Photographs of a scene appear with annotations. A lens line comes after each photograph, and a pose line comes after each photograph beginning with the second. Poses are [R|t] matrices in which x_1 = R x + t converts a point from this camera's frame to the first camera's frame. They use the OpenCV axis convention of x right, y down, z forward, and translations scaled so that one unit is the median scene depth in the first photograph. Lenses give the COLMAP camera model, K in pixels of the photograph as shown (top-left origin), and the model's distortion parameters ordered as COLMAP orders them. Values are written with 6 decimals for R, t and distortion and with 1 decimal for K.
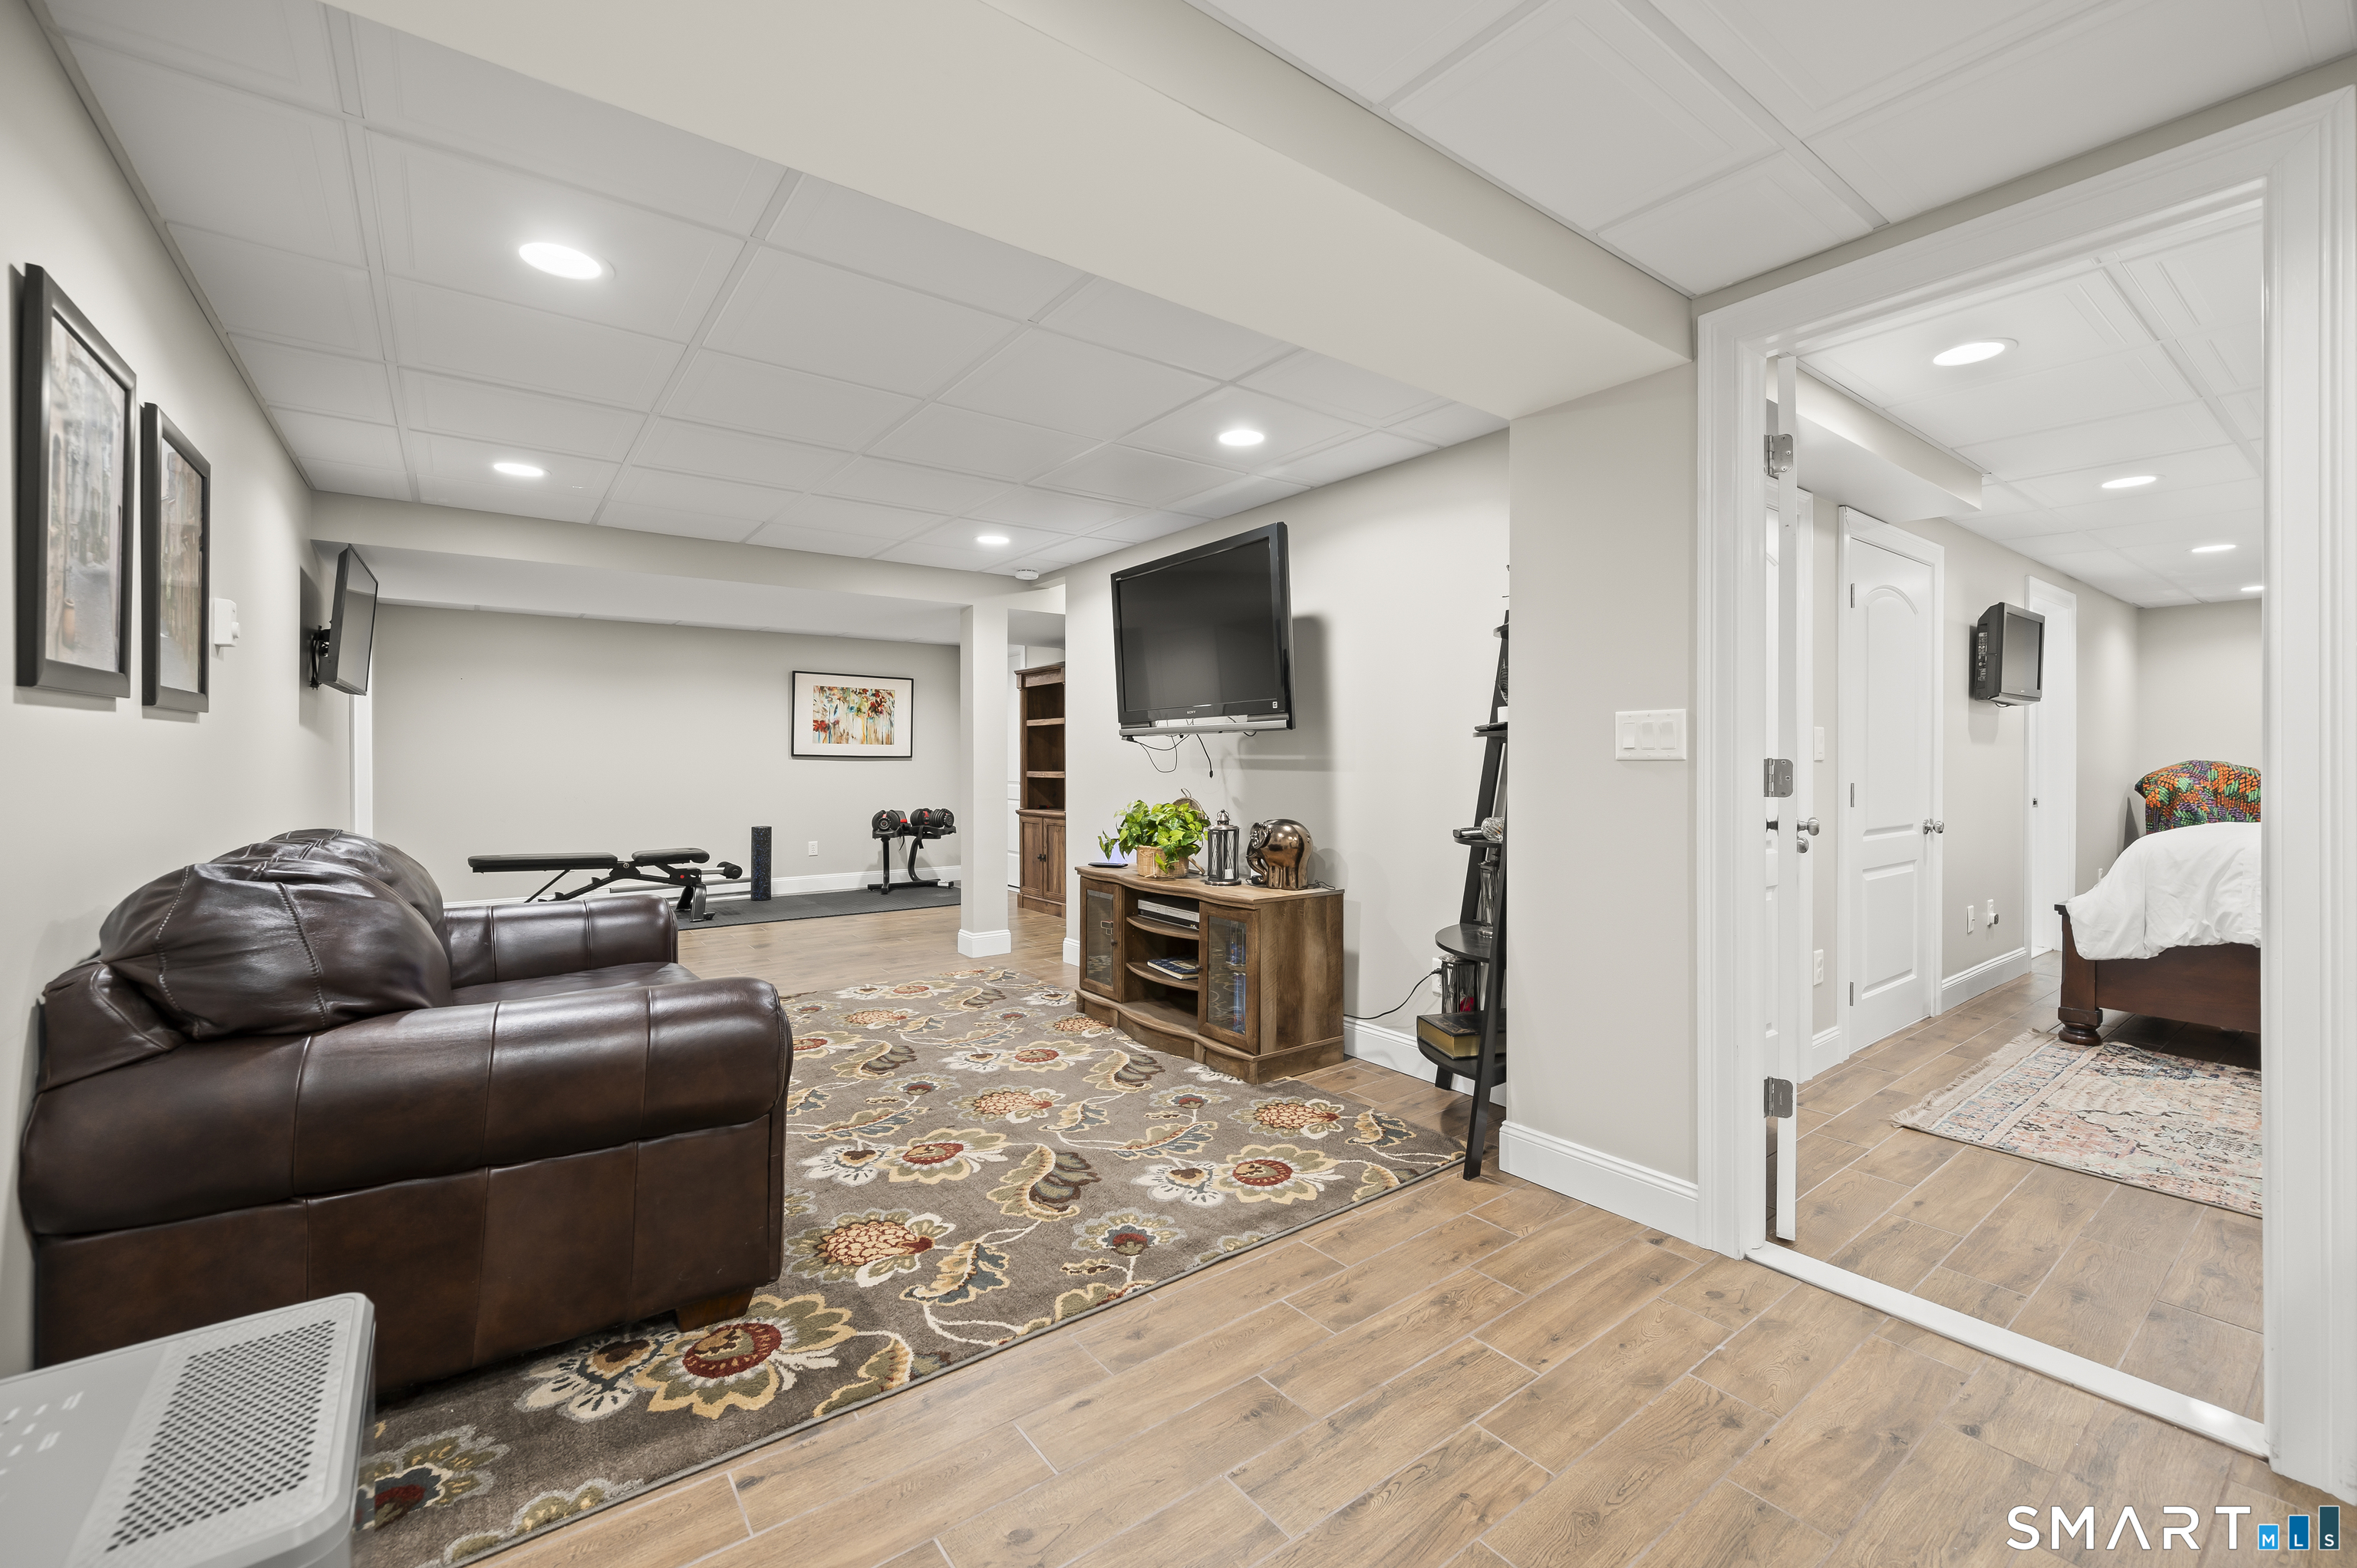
lens RADIAL K [[960.8, 0, 1146.8], [0, 960.8, 754.9], [0, 0, 1]] dist [-0.003111, -0.000497]
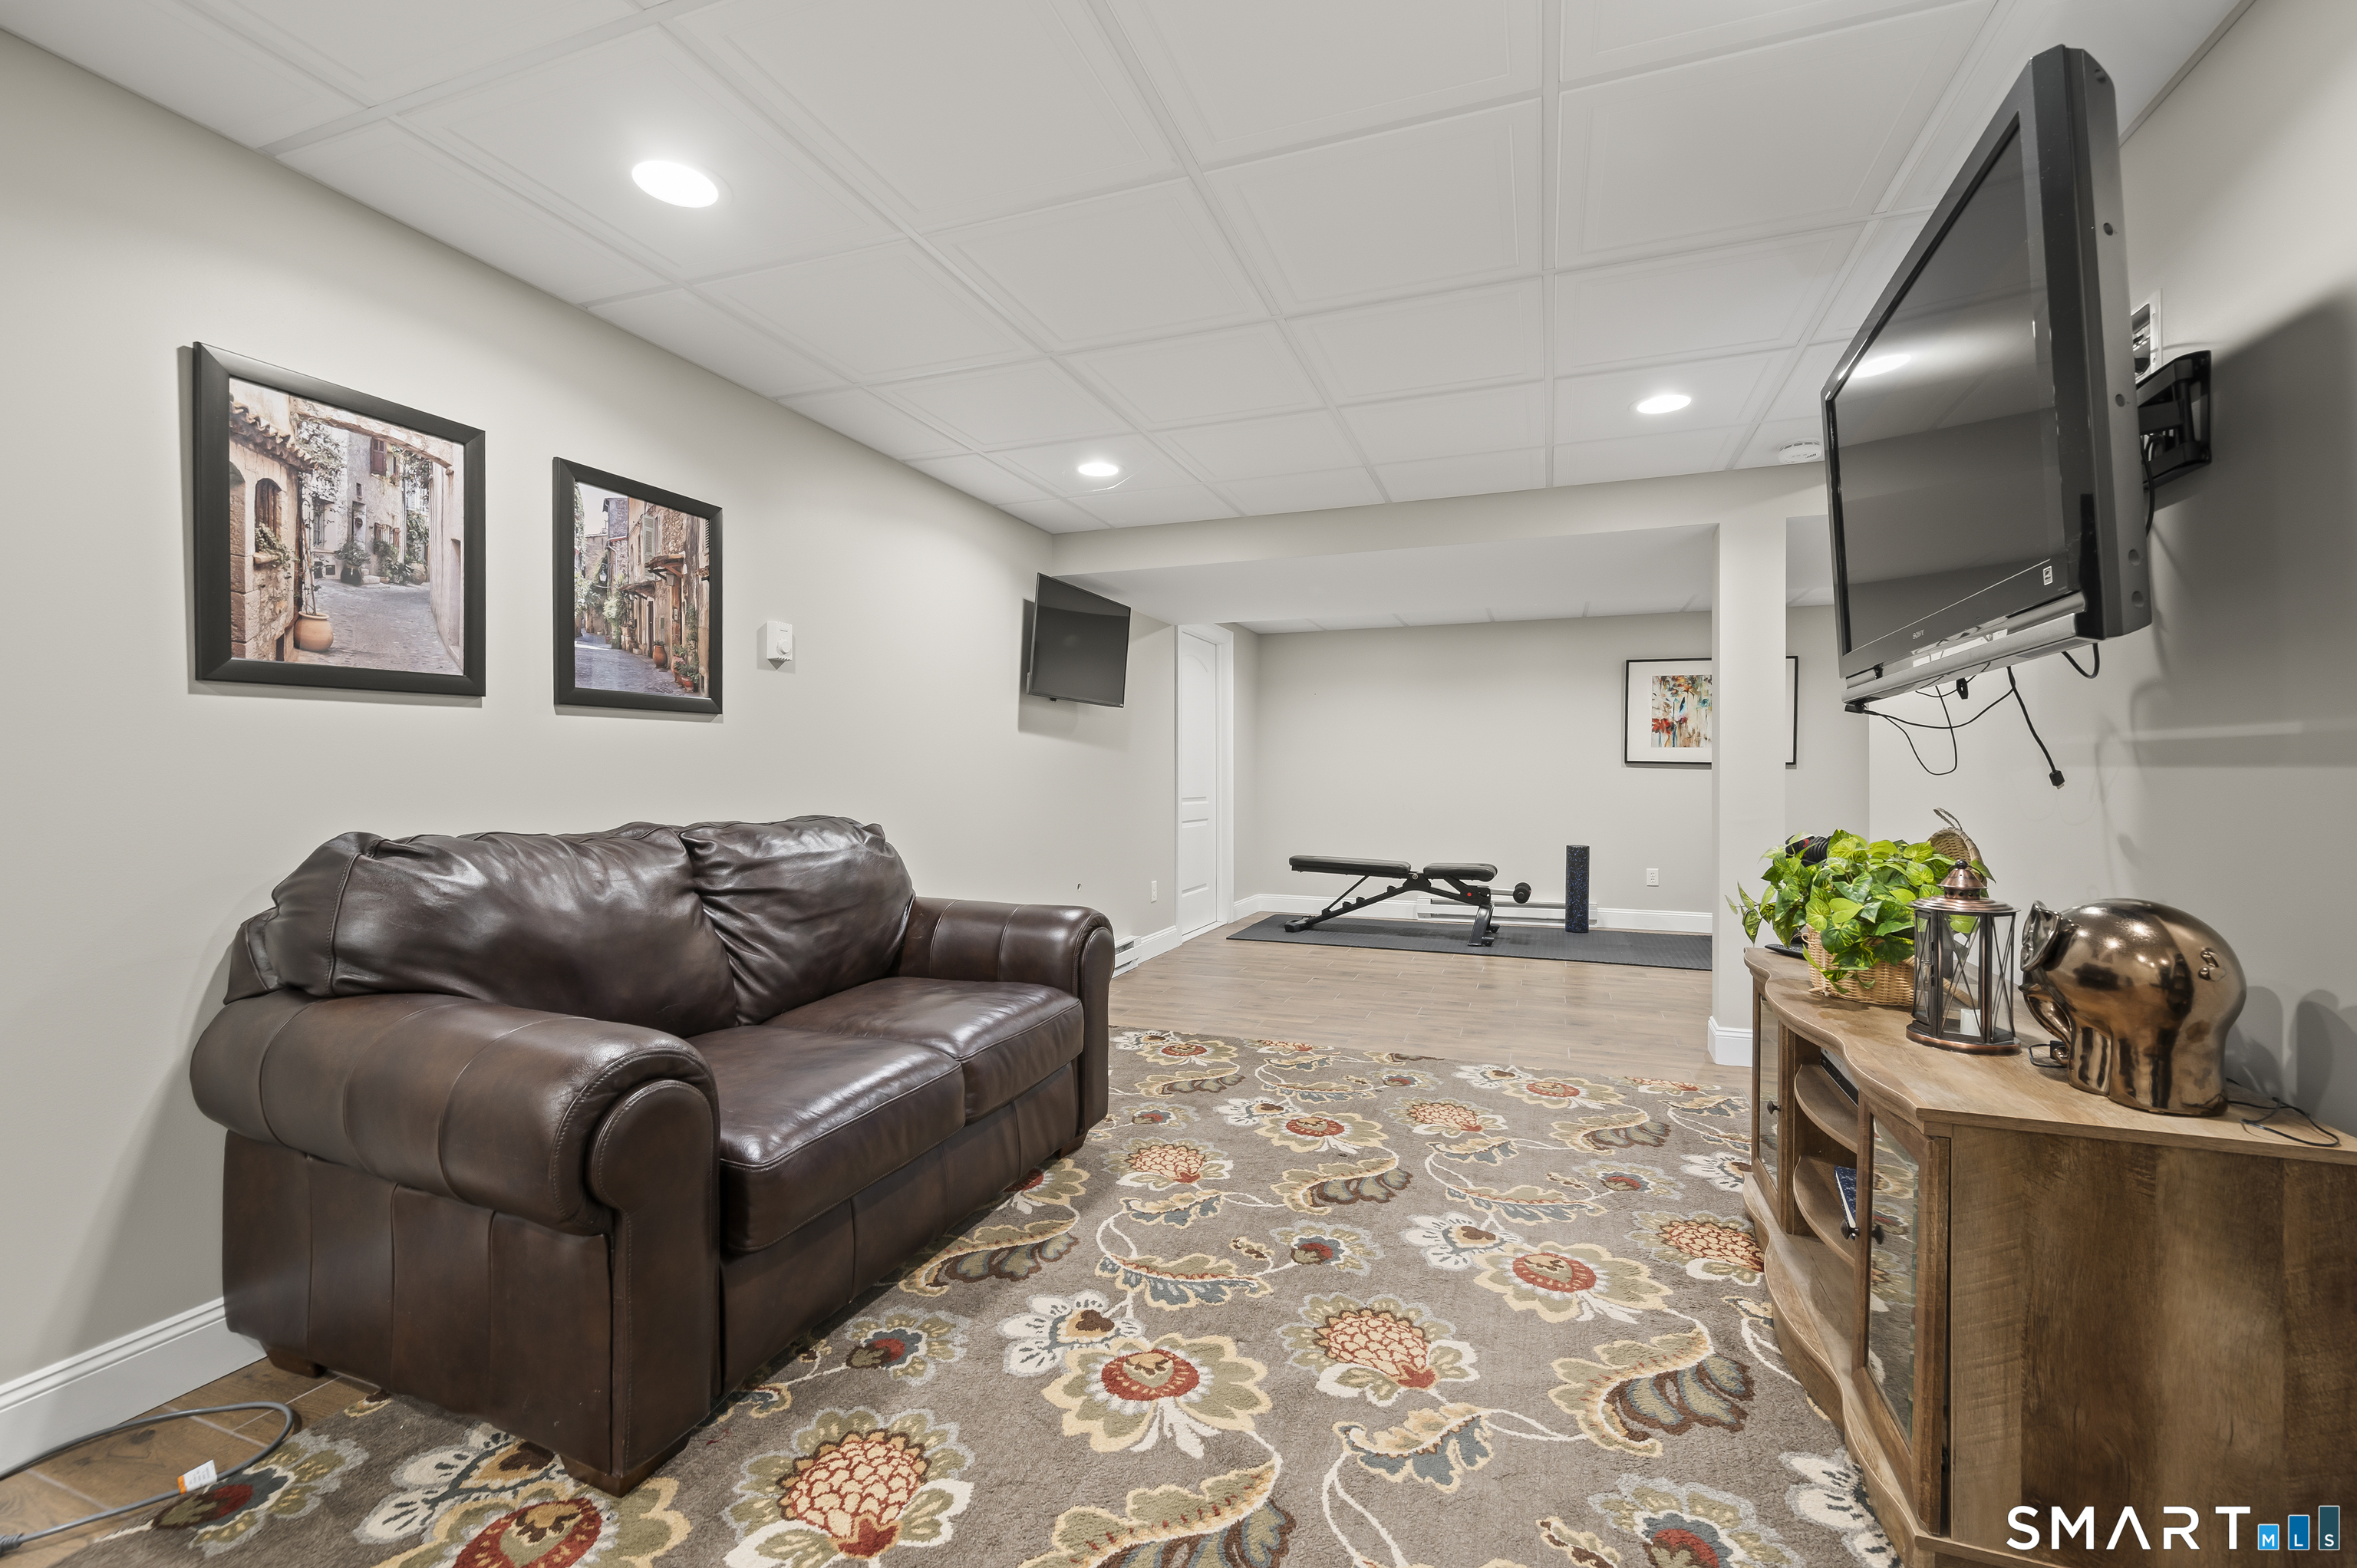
lens RADIAL K [[962.9, 0, 1201.0], [0, 962.9, 773.8], [0, 0, 1]] dist [-0.001469, -0.000288]
pose [[0.574361, 0.001230, -0.818601, 0.222083], [0.000997, 0.999997, 0.002203, 0.017926], [0.818601, -0.002082, 0.574358, 0.489302]]
